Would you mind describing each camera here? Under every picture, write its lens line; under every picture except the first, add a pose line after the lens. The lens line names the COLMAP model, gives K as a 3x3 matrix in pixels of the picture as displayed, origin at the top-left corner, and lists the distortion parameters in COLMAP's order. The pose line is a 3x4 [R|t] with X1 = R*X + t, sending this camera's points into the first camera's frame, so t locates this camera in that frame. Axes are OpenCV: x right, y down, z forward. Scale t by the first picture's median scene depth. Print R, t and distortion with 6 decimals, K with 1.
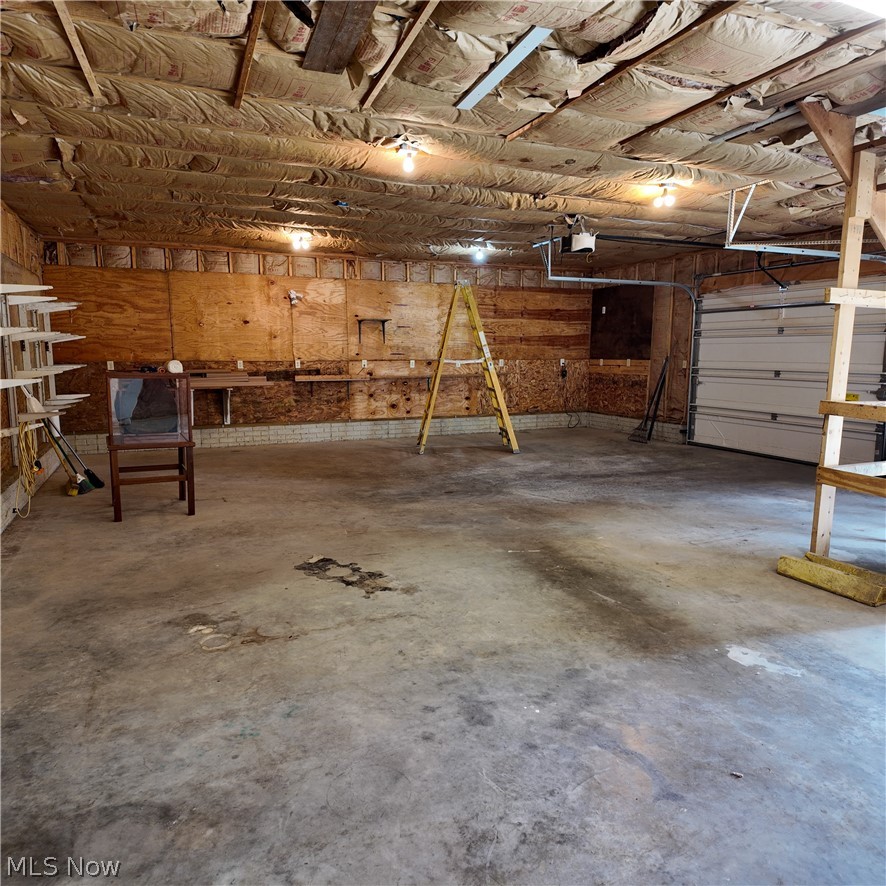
lens RADIAL K [[651.4, 0, 443.1], [0, 651.4, 440.6], [0, 0, 1]] dist [0.014942, -0.020521]
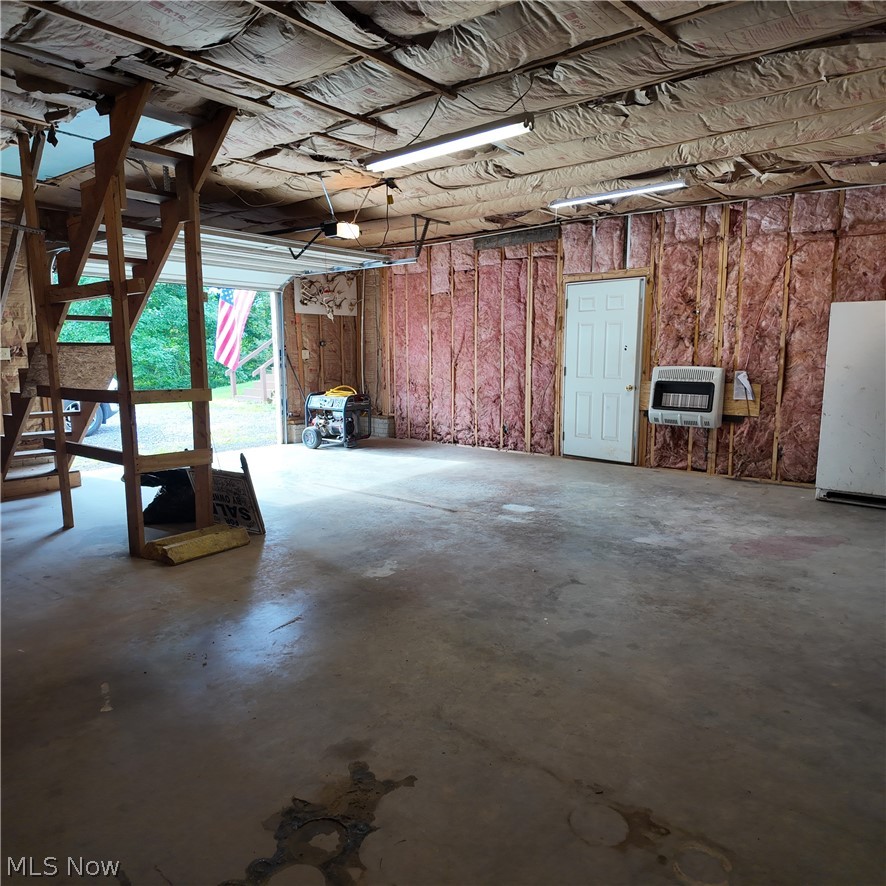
lens RADIAL K [[651.4, 0, 443.1], [0, 651.4, 442.9], [0, 0, 1]] dist [0.014942, -0.020521]
pose [[-0.468863, -0.133293, 0.873155, -0.716476], [0.129728, 0.967435, 0.217347, -0.191322], [-0.873692, 0.215179, -0.436303, 1.436334]]
